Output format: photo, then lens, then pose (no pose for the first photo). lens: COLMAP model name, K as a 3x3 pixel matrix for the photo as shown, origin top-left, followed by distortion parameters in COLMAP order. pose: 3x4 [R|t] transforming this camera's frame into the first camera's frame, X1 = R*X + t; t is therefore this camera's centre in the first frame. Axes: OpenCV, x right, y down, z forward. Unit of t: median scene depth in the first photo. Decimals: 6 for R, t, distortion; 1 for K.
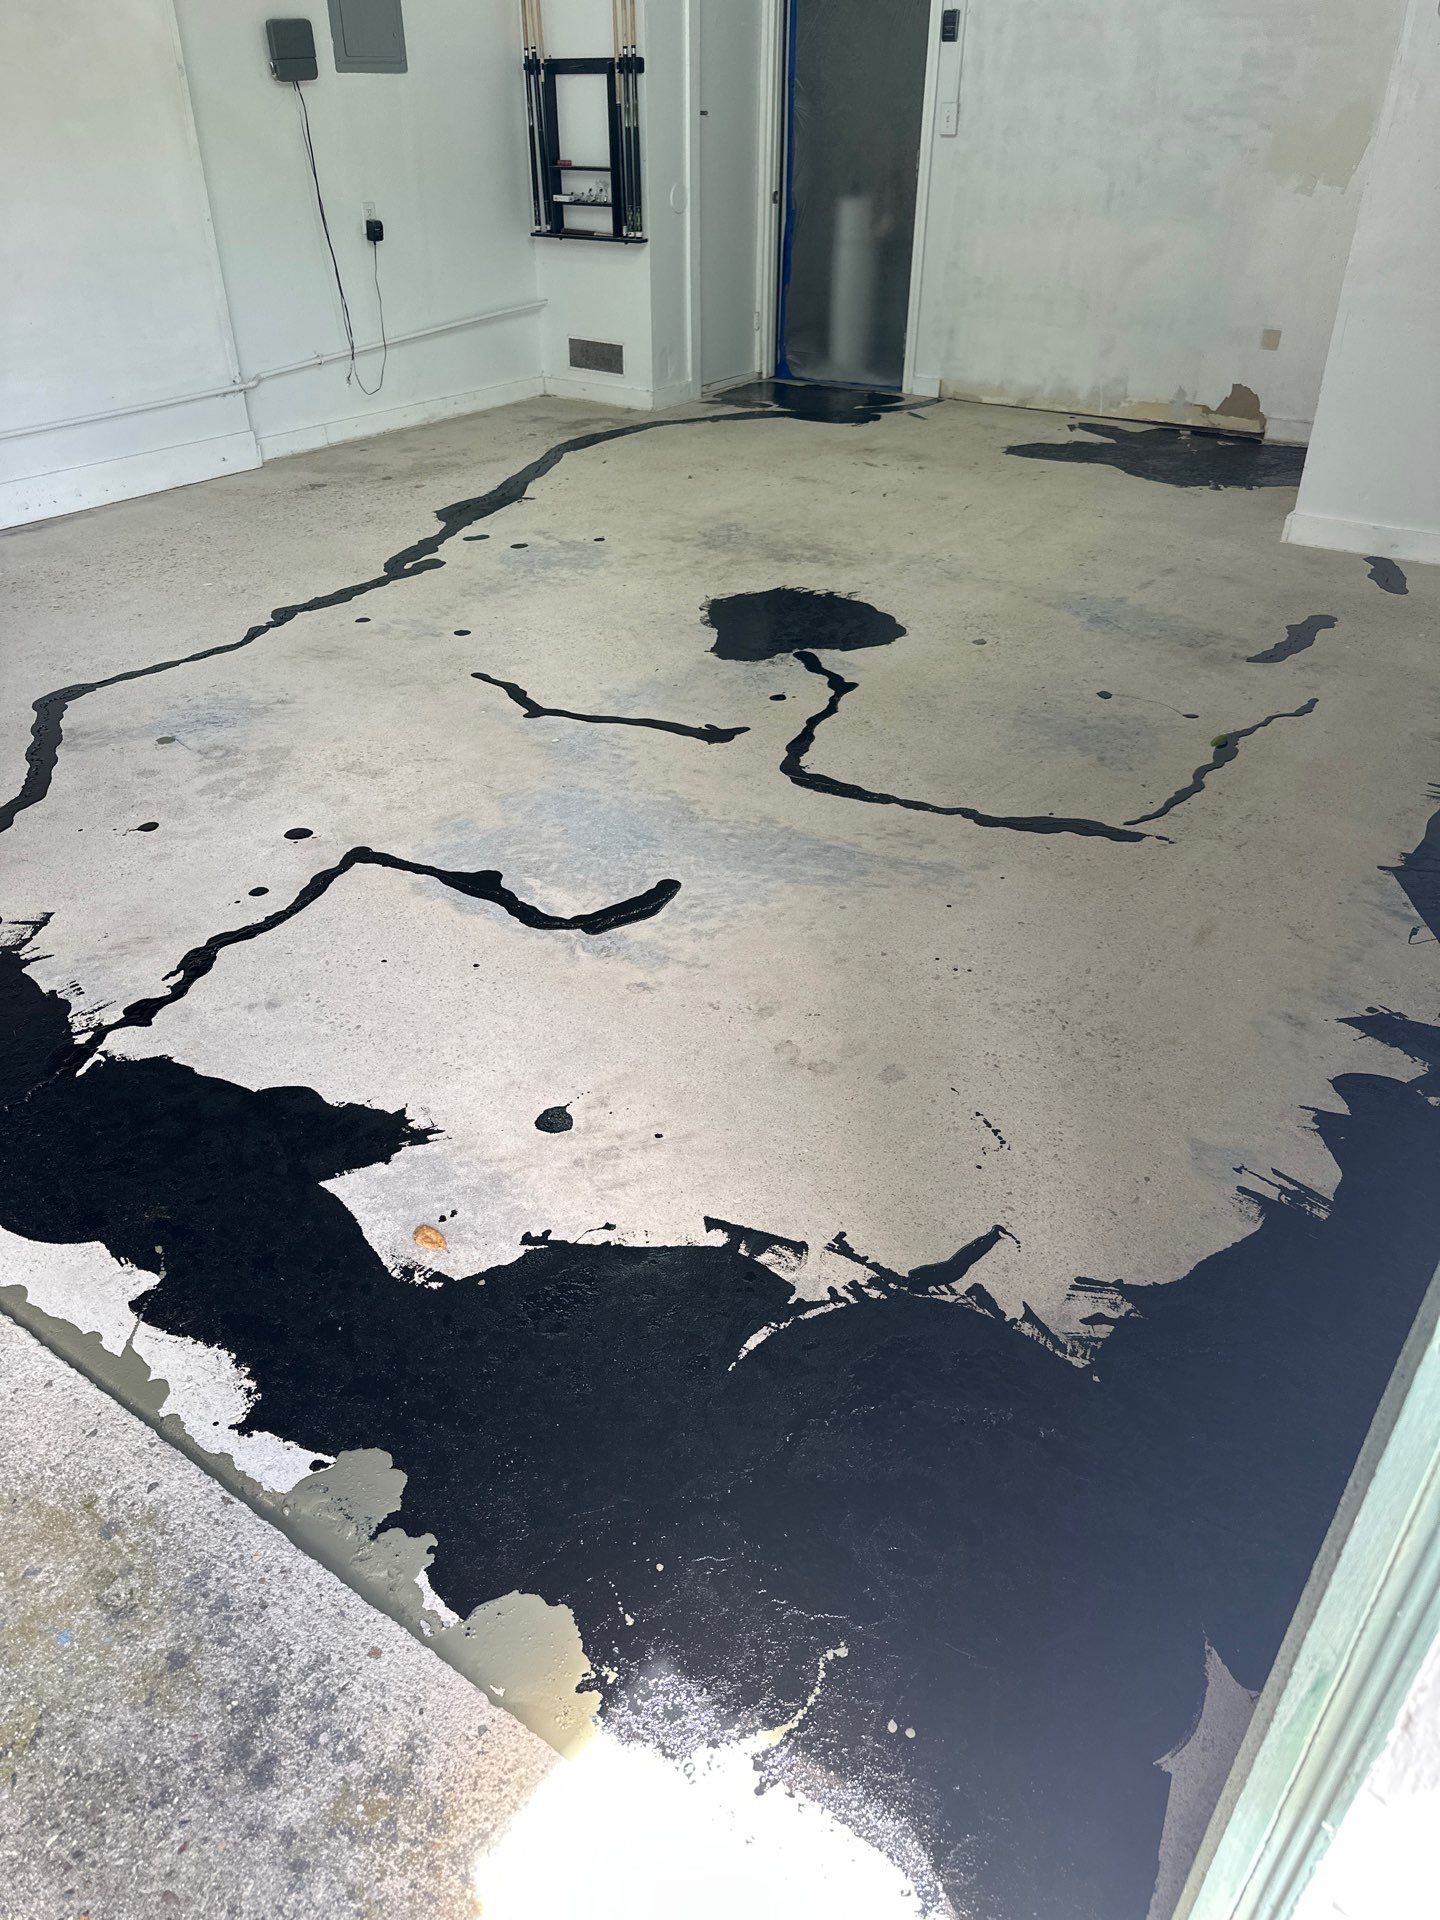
lens RADIAL K [[1343.0, 0, 720.0], [0, 1343.0, 960.0], [0, 0, 1]] dist [0.048965, -0.064125]
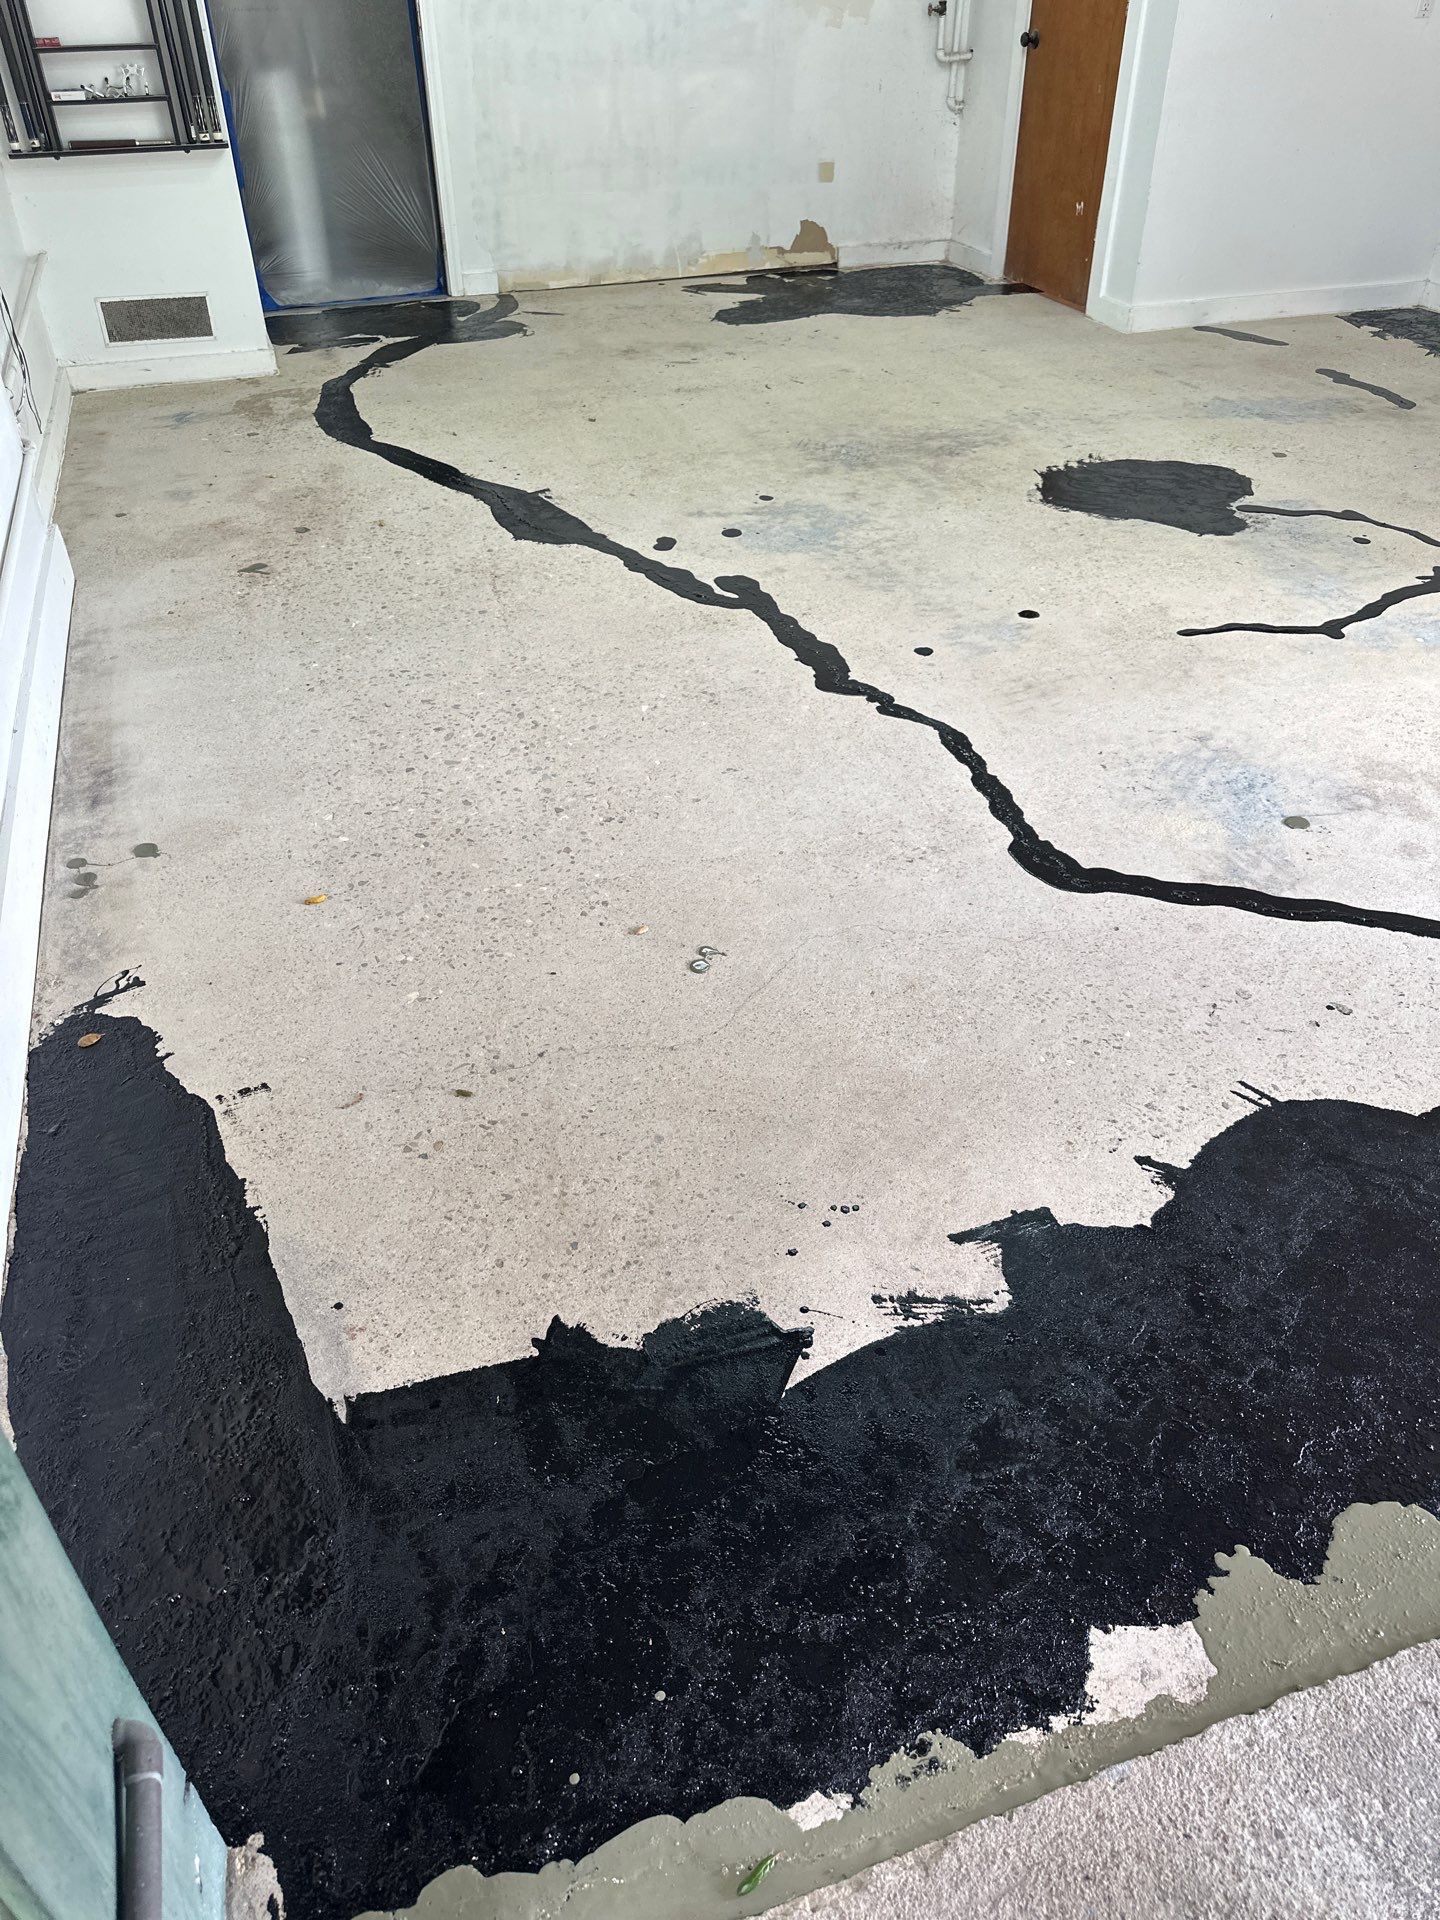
lens RADIAL K [[1431.7, 0, 811.8], [0, 1431.7, 922.9], [0, 0, 1]] dist [-0.026214, 0.004648]
pose [[0.552110, -0.476913, 0.683907, -0.653832], [0.453844, 0.859992, 0.233321, -0.244646], [-0.699428, 0.181568, 0.691255, 0.399952]]
